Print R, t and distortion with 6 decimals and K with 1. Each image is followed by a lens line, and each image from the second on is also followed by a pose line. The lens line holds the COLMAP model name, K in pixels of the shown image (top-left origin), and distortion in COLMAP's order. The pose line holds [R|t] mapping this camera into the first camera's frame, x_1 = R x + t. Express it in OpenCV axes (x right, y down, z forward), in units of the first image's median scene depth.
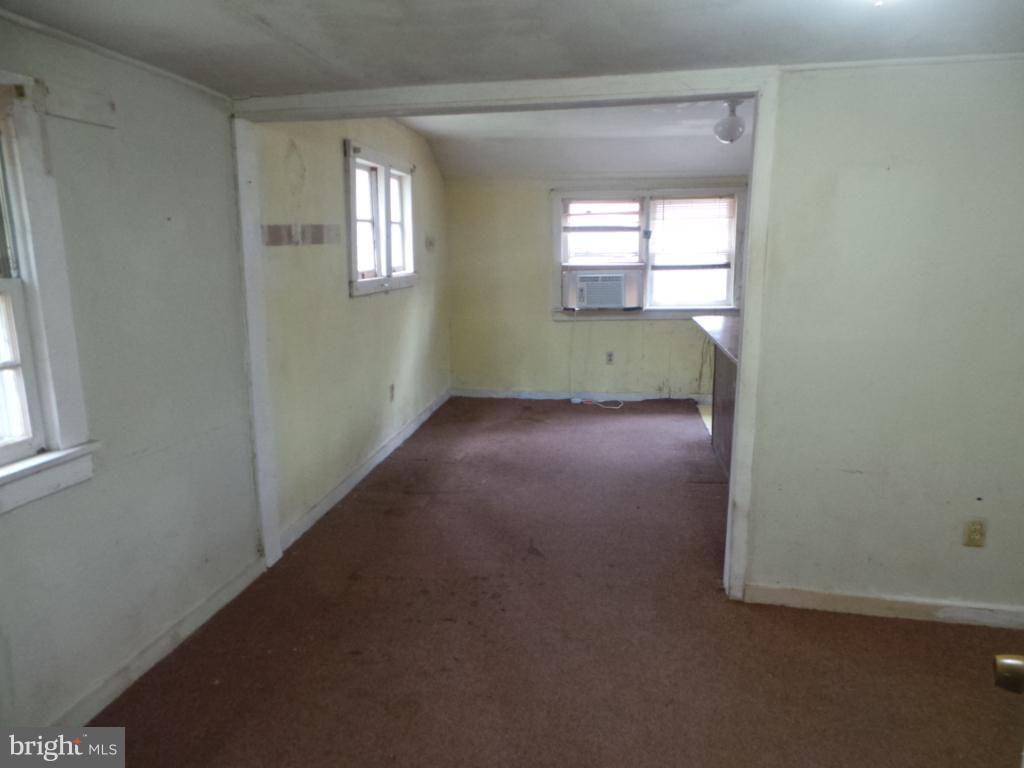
lens RADIAL K [[711.2, 0, 512.0], [0, 711.2, 384.0], [0, 0, 1]] dist [0.001941, 0.001524]
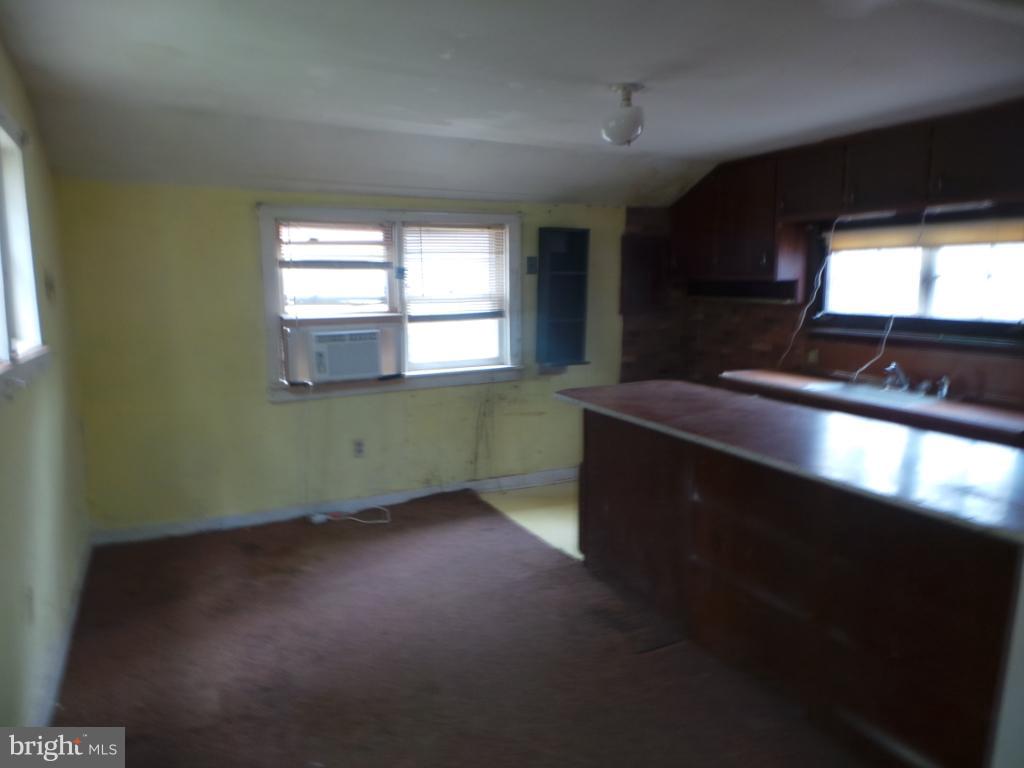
lens RADIAL K [[711.2, 0, 512.0], [0, 711.2, 384.0], [0, 0, 1]] dist [0.001941, 0.001524]
pose [[0.822097, -0.077530, 0.564044, -0.131686], [0.105631, 0.994255, -0.017293, -0.073758], [-0.559463, 0.073797, 0.825564, 0.346615]]
